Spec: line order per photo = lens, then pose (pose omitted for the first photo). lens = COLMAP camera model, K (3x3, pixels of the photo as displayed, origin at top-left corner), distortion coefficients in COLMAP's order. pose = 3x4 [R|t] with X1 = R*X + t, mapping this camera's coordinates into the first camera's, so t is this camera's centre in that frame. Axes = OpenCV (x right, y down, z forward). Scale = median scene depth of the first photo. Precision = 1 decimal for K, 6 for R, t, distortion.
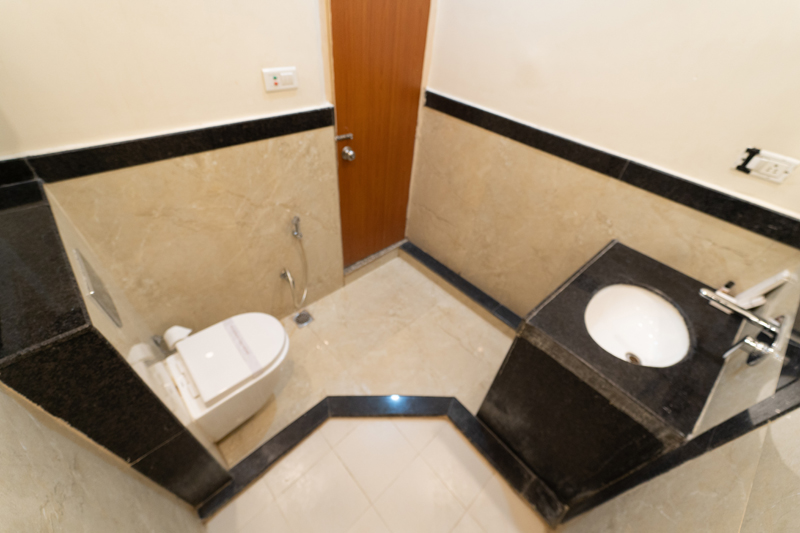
lens RADIAL K [[323.8, 0, 400.0], [0, 323.8, 266.5], [0, 0, 1]] dist [0.013641, -0.000279]
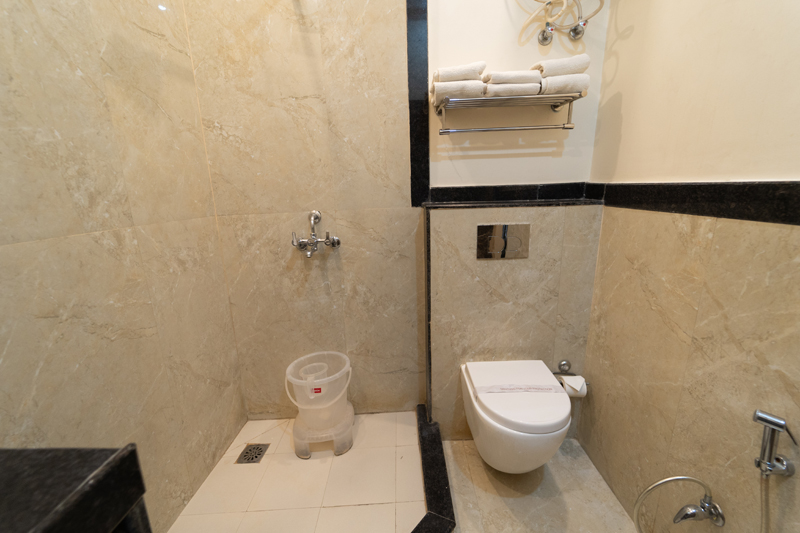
lens RADIAL K [[323.8, 0, 400.0], [0, 323.8, 266.5], [0, 0, 1]] dist [0.013641, -0.000279]
pose [[-0.675464, 0.128793, -0.726059, 0.335145], [-0.510892, 0.628274, 0.586738, -0.330051], [0.531731, 0.767257, -0.358577, 0.905438]]
